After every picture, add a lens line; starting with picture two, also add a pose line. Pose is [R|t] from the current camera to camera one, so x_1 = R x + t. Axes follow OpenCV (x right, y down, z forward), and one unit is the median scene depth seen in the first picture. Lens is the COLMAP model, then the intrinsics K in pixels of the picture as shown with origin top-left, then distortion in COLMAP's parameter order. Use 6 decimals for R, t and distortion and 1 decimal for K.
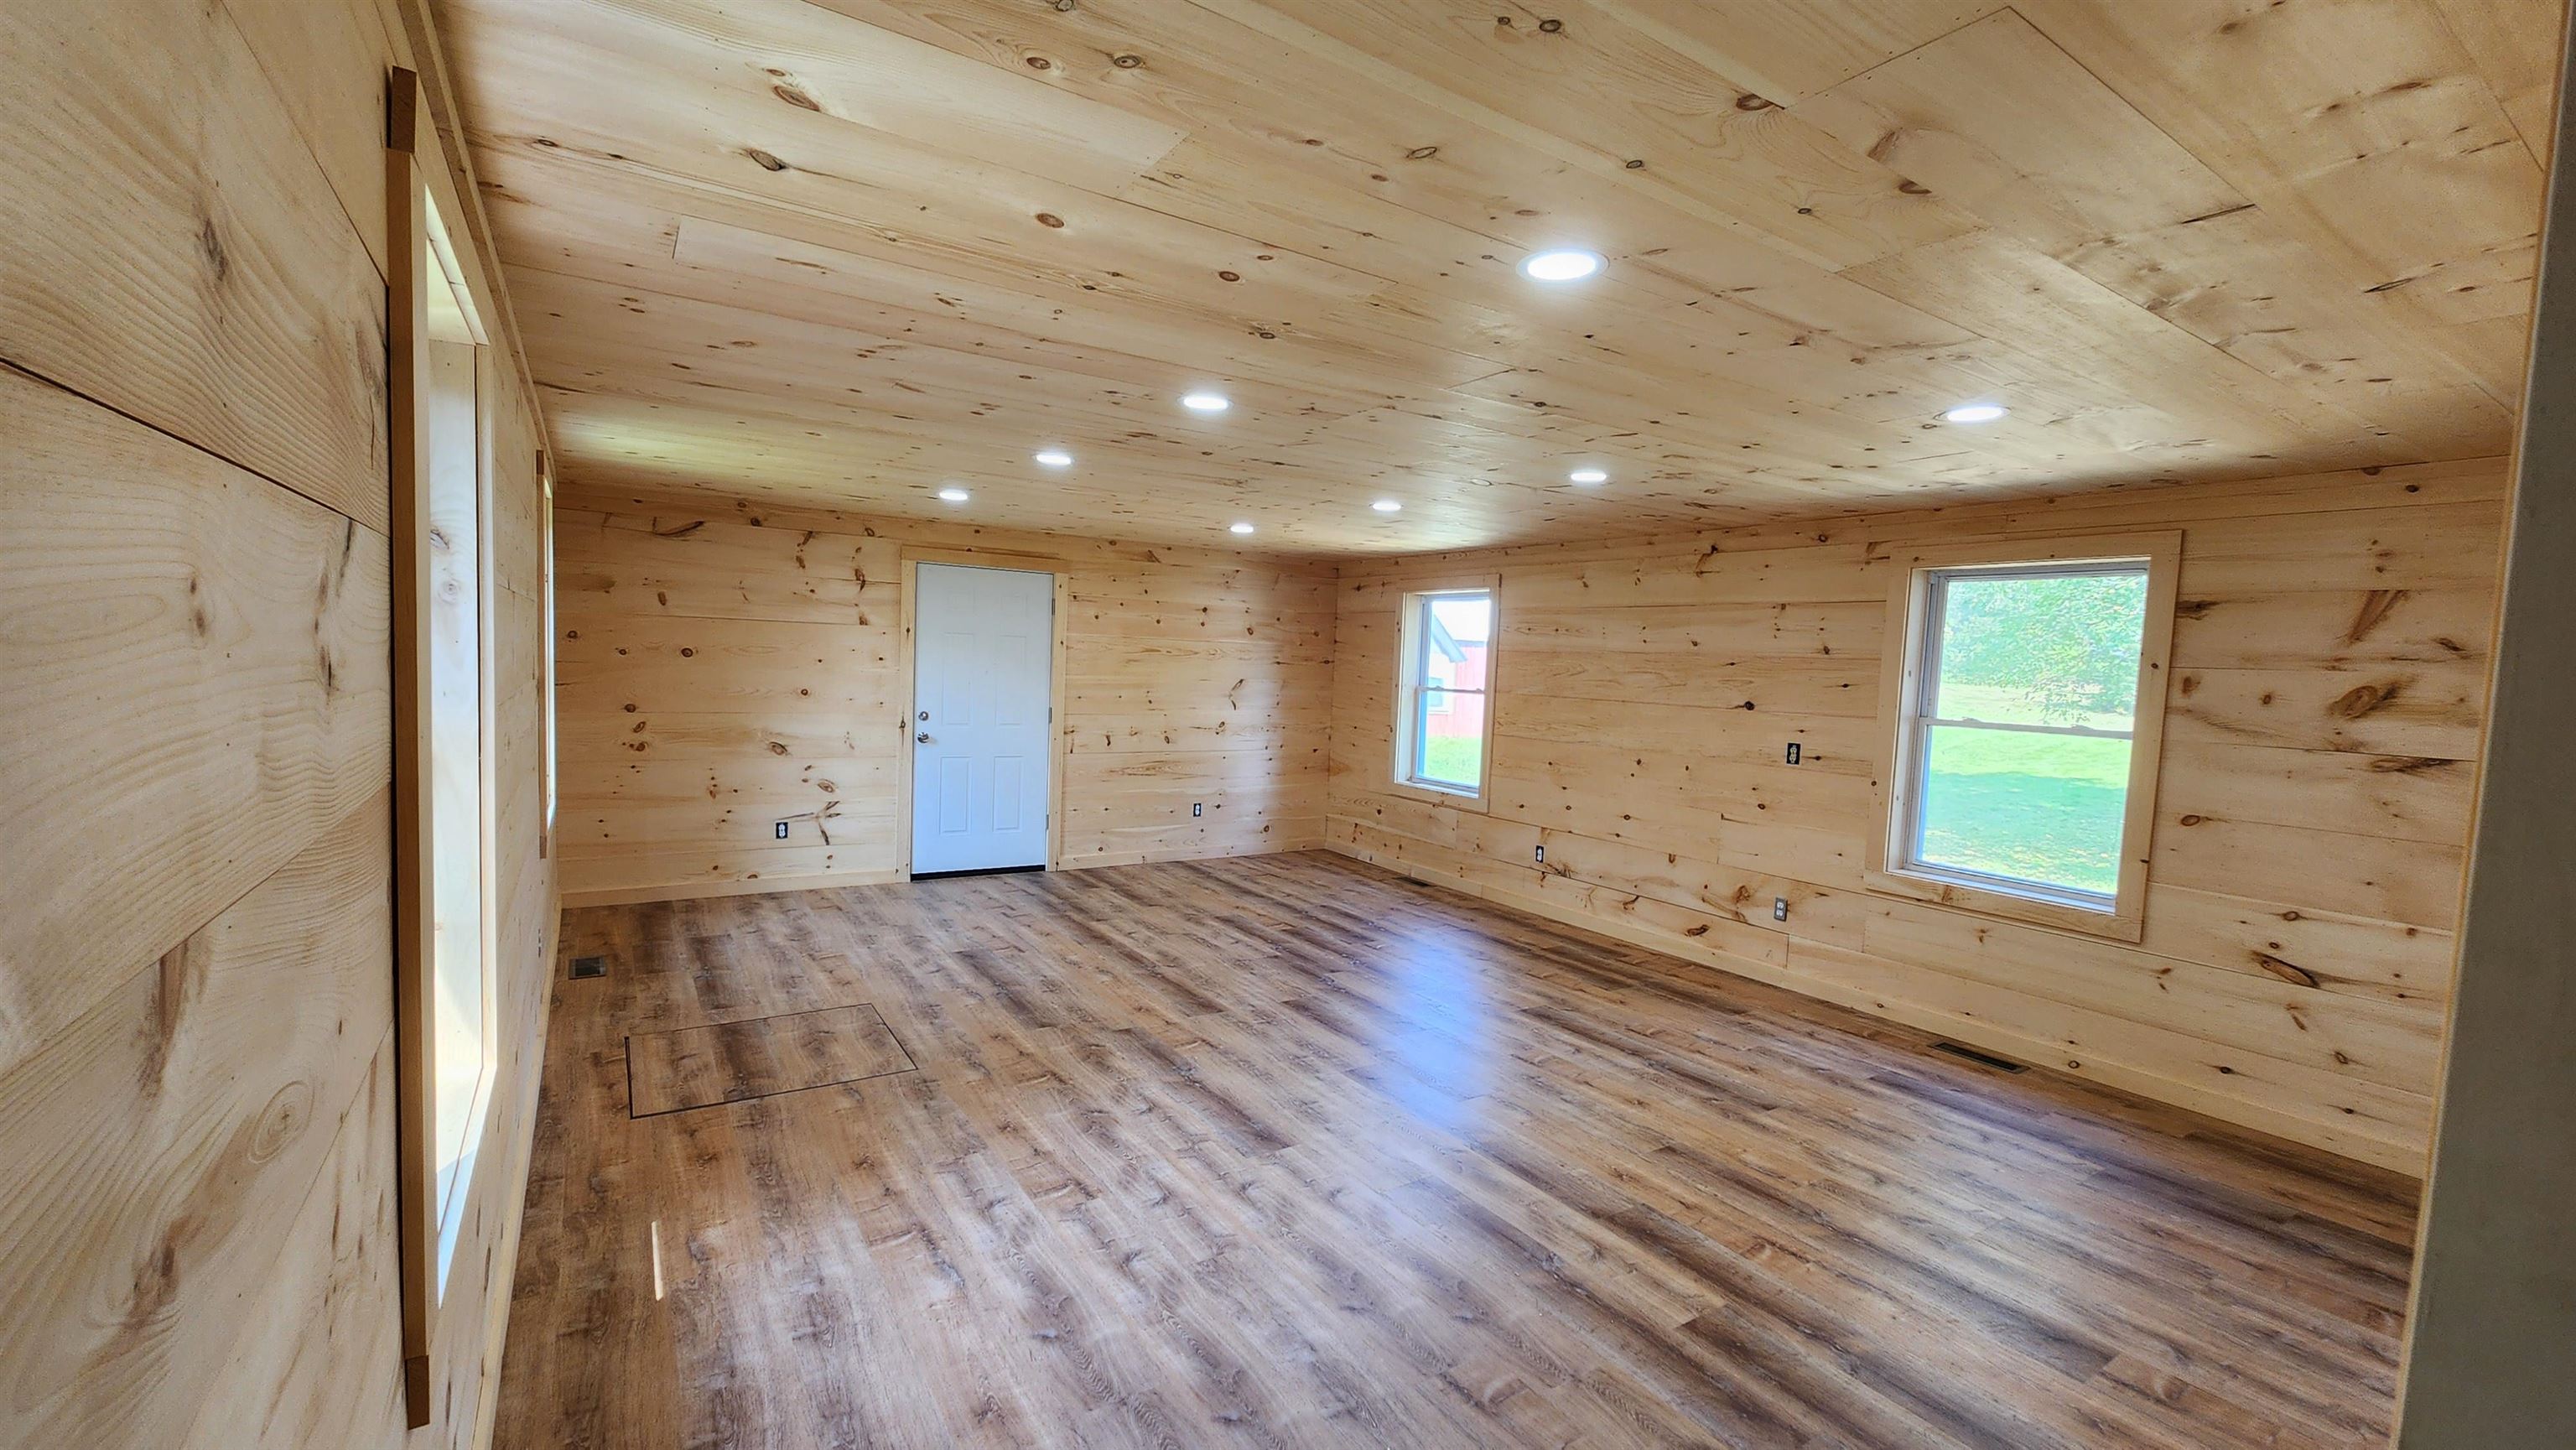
lens RADIAL K [[1044.8, 0, 1285.4], [0, 1044.8, 730.7], [0, 0, 1]] dist [0.014721, 0.000382]
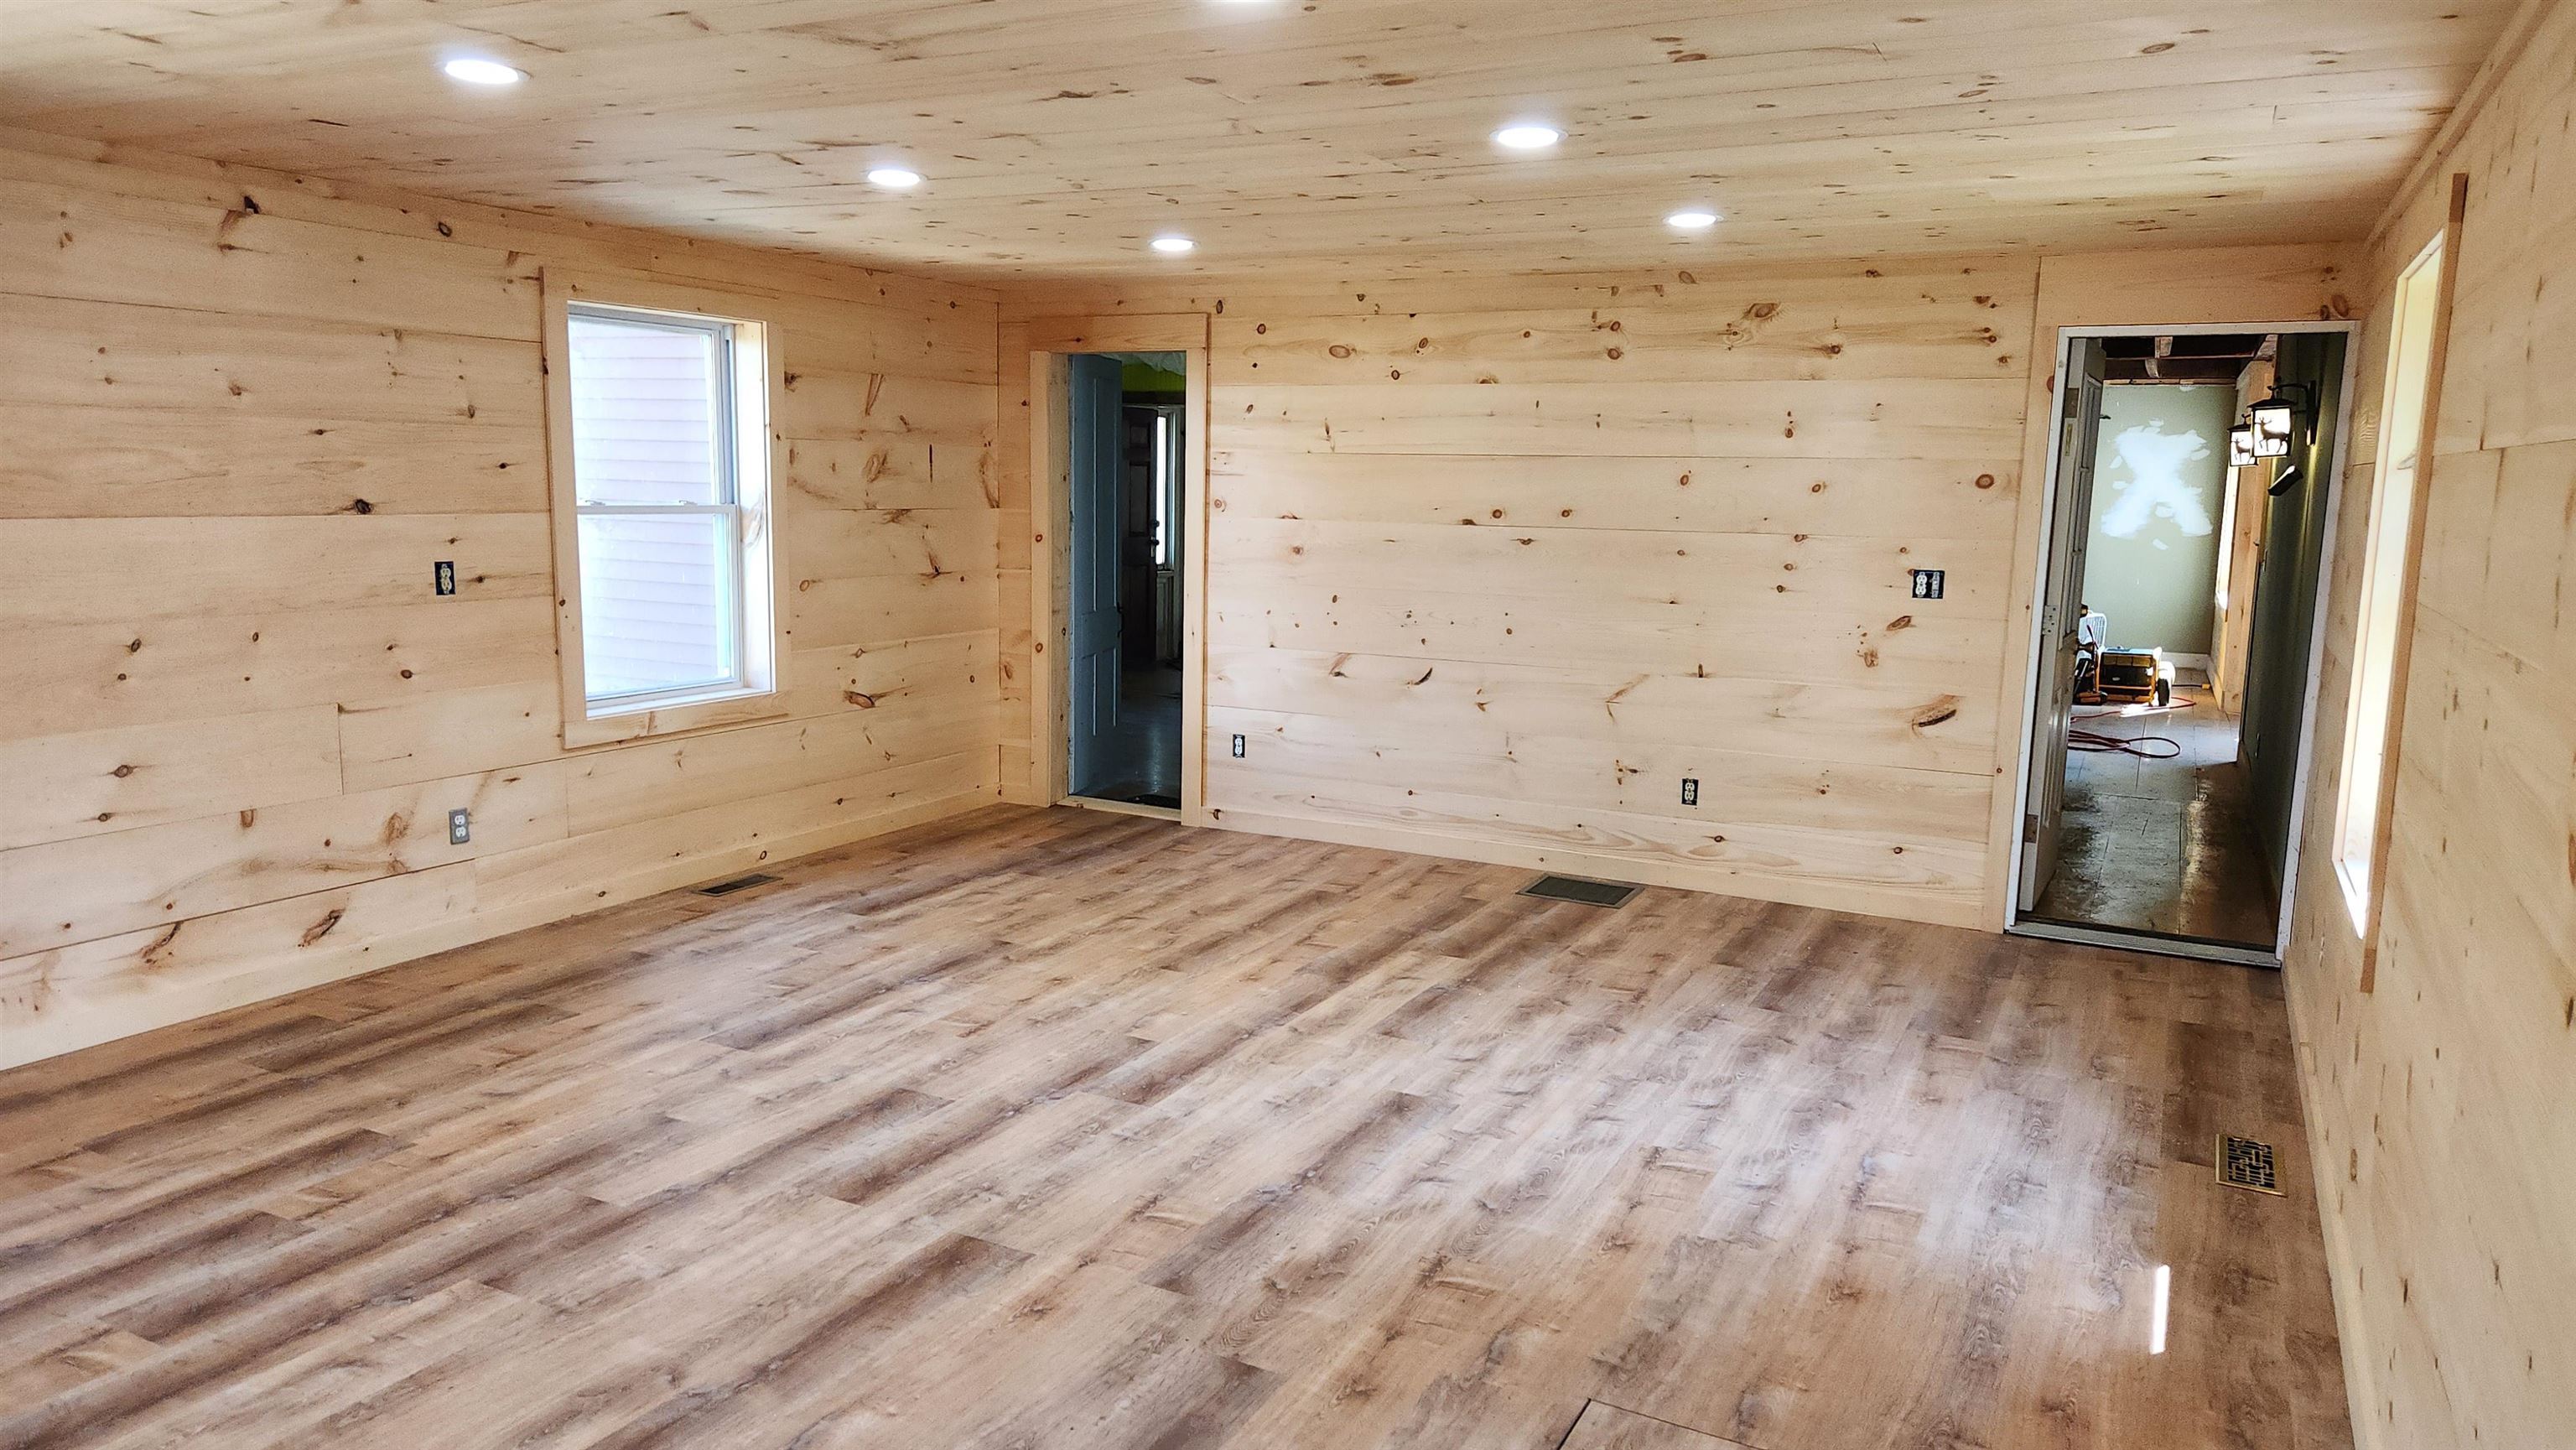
lens RADIAL K [[1685.2, 0, 1282.8], [0, 1685.2, 724.3], [0, 0, 1]] dist [0.049532, -0.015925]
pose [[-0.478087, -0.179167, 0.859844, -0.853681], [0.023125, 0.976066, 0.216242, -0.134666], [-0.878008, 0.123266, -0.462501, 1.384833]]
